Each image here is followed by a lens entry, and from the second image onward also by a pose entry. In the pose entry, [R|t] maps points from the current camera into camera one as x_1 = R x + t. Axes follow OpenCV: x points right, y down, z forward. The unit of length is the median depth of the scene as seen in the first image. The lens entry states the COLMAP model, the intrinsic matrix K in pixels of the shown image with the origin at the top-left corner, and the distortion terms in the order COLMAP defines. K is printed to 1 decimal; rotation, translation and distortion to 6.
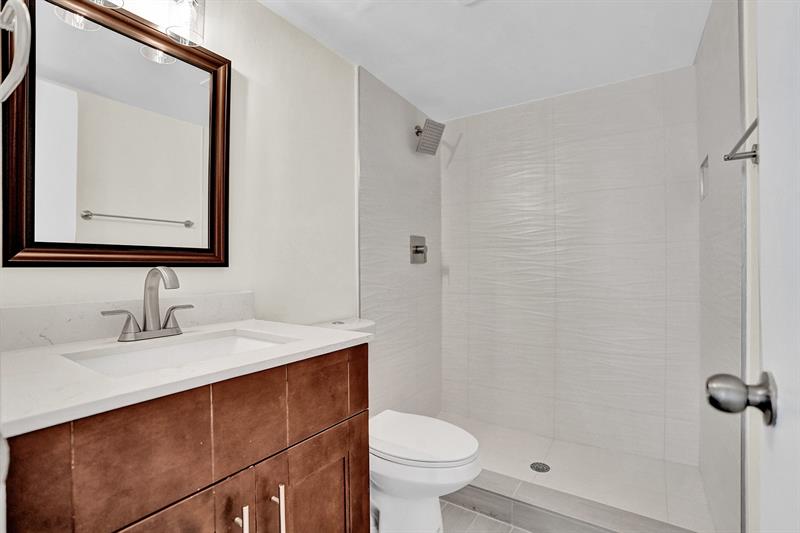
lens RADIAL K [[374.5, 0, 399.6], [0, 374.5, 269.7], [0, 0, 1]] dist [-0.076806, 0.028245]
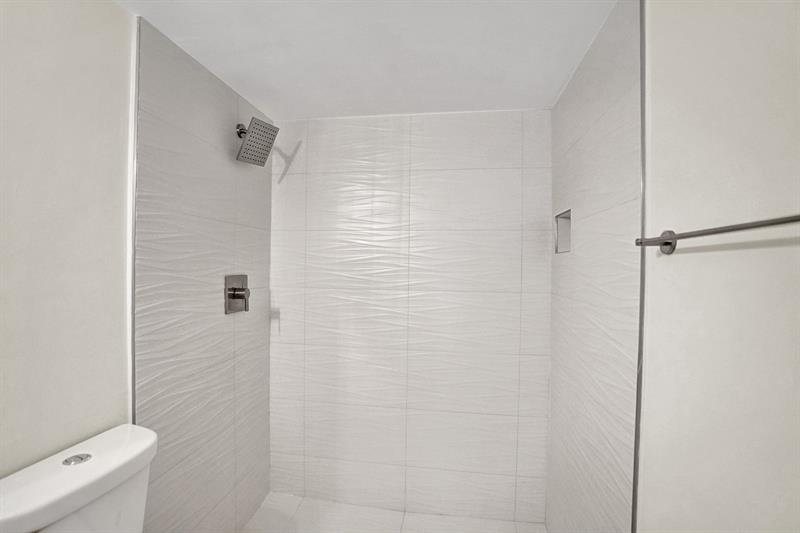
lens RADIAL K [[374.5, 0, 399.6], [0, 374.5, 269.7], [0, 0, 1]] dist [-0.076806, 0.028245]
pose [[0.906734, 0.014502, 0.421454, 0.033776], [-0.017636, 0.999838, 0.003539, -0.108717], [-0.421334, -0.010642, 0.906843, 0.208248]]
